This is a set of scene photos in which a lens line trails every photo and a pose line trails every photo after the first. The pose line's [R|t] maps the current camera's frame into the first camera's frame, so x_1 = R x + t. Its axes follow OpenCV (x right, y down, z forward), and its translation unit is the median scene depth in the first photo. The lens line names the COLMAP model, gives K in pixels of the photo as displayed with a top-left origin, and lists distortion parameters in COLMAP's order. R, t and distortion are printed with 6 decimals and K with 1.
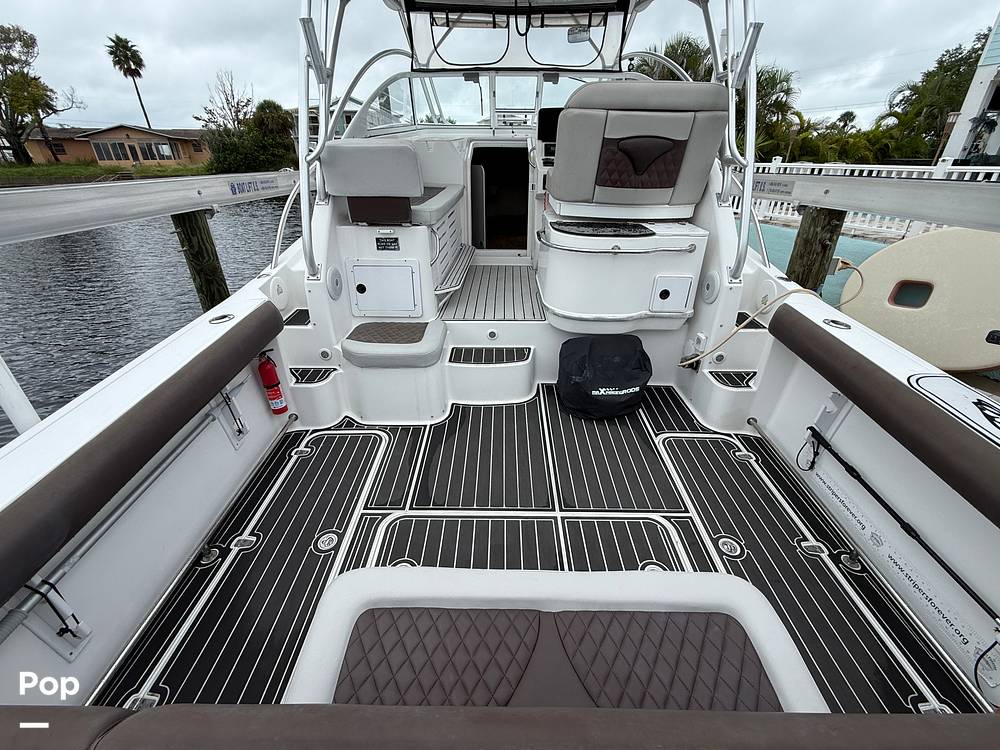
lens RADIAL K [[435.7, 0, 500.0], [0, 435.7, 375.0], [0, 0, 1]] dist [-0.000322, -0.000397]
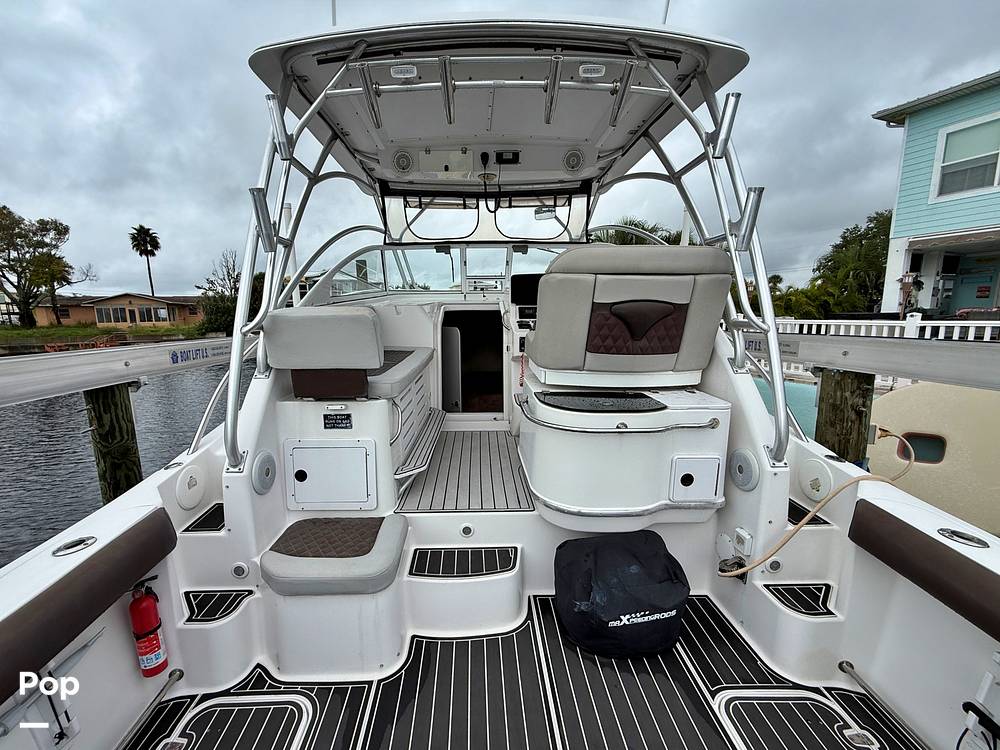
lens RADIAL K [[439.0, 0, 477.0], [0, 439.0, 373.7], [0, 0, 1]] dist [-0.001526, -0.000216]
pose [[0.999775, -0.015055, 0.014941, -0.007892], [0.019094, 0.945548, -0.324923, -0.110056], [-0.009236, 0.325135, 0.945623, 0.185846]]
